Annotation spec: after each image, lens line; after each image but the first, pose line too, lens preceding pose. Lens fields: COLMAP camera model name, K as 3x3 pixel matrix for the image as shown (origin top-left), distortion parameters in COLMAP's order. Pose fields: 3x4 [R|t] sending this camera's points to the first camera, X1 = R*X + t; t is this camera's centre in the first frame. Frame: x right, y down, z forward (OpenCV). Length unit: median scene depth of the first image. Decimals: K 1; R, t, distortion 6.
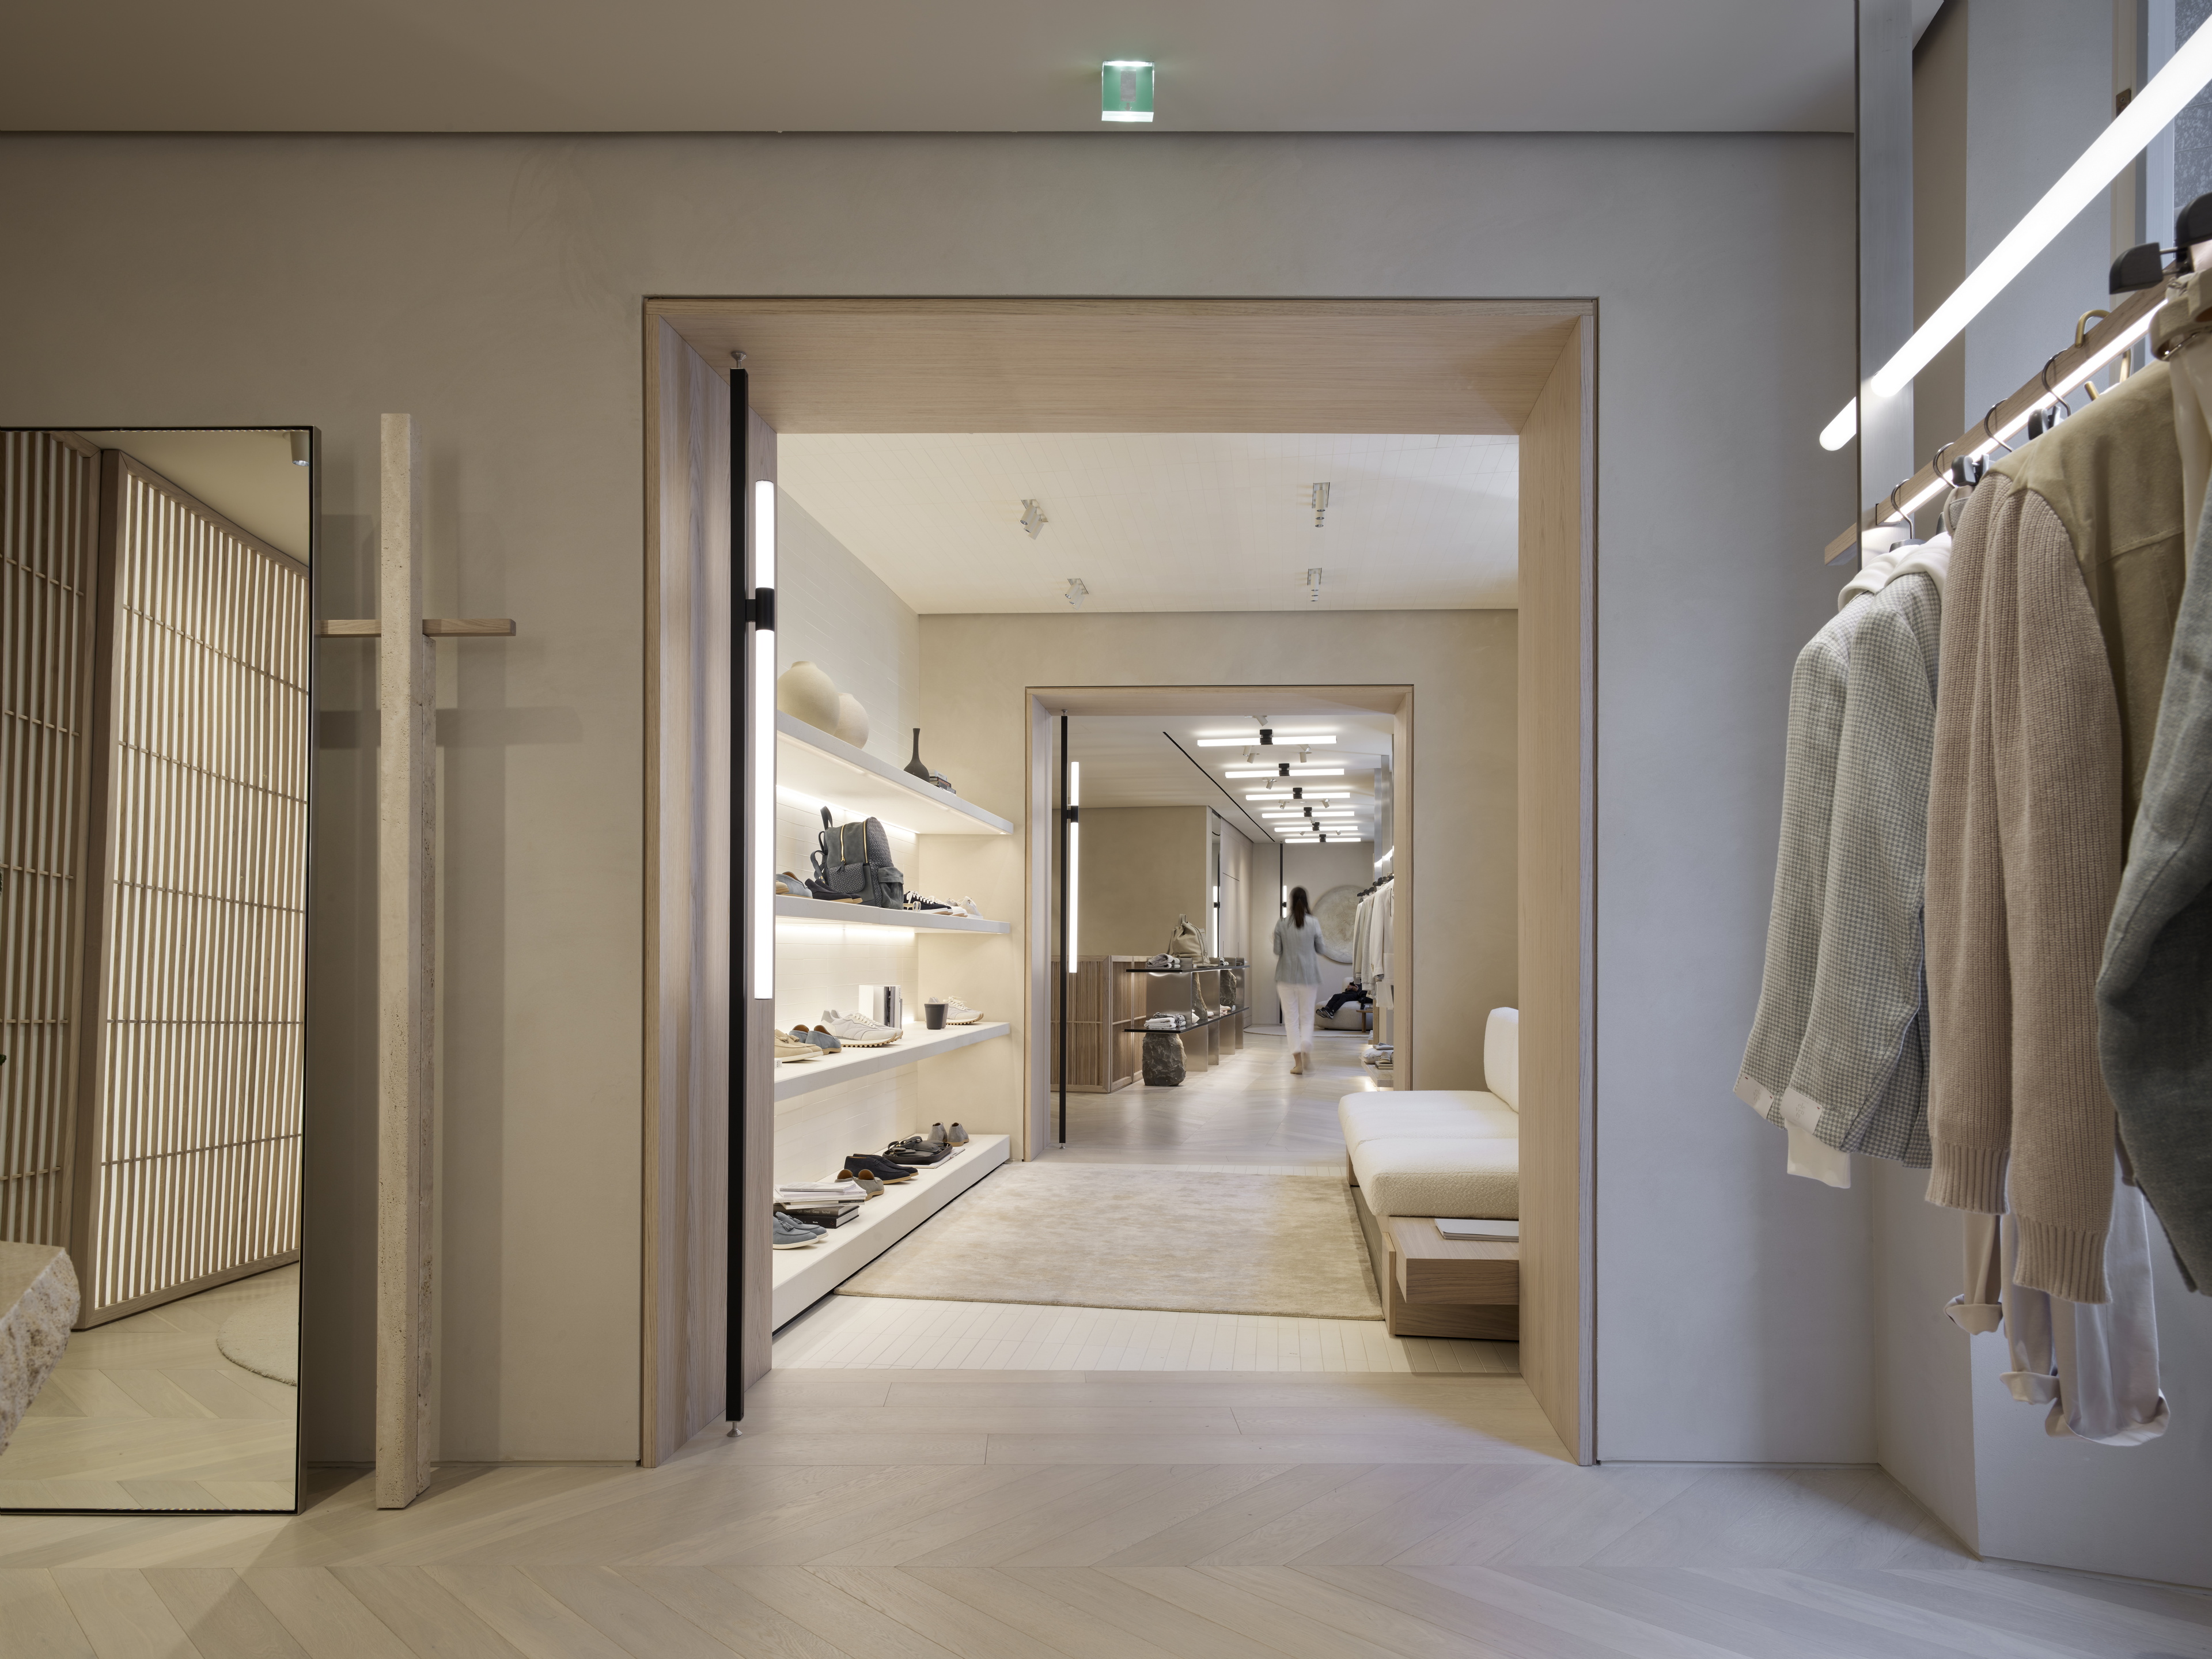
lens RADIAL K [[1404.6, 0, 1105.7], [0, 1404.6, 873.4], [0, 0, 1]] dist [0.005064, 0.001951]
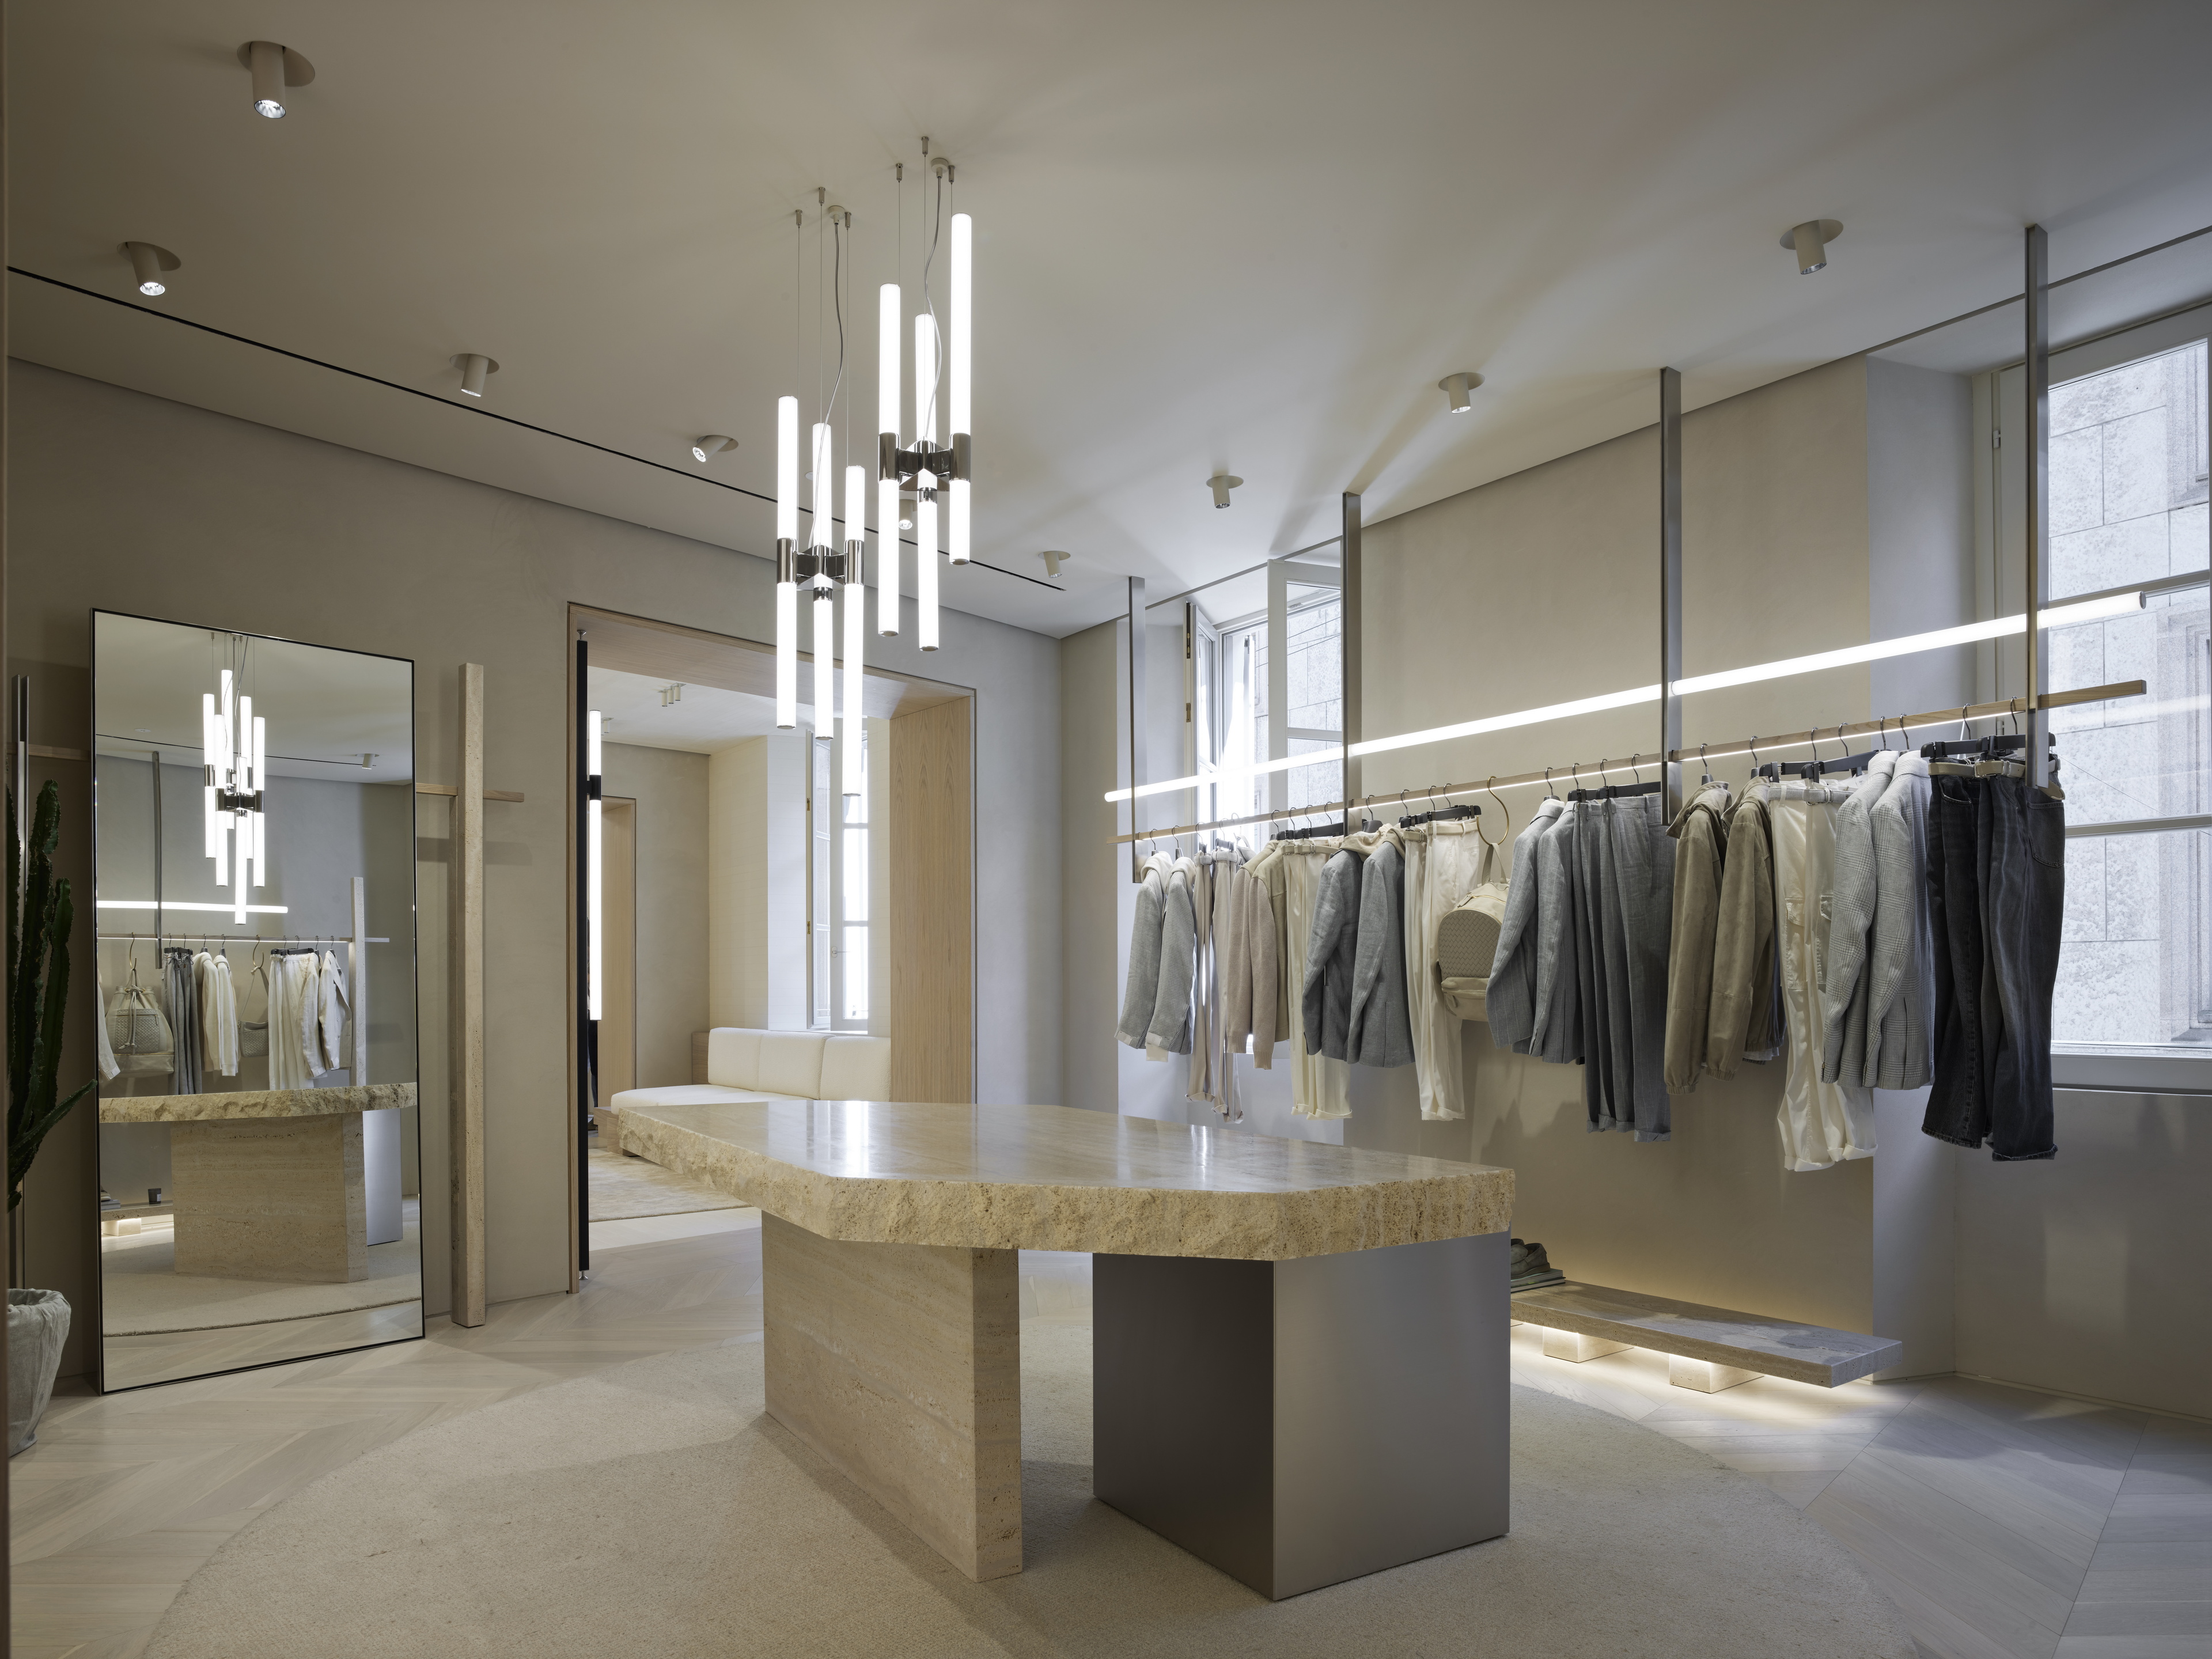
lens RADIAL K [[1404.6, 0, 1105.7], [0, 1404.6, 873.4], [0, 0, 1]] dist [0.005064, 0.001951]
pose [[0.665478, 0.061580, 0.743873, -1.222535], [-0.033128, 0.998046, -0.052984, -0.020012], [-0.745682, 0.010617, 0.666217, -0.642639]]
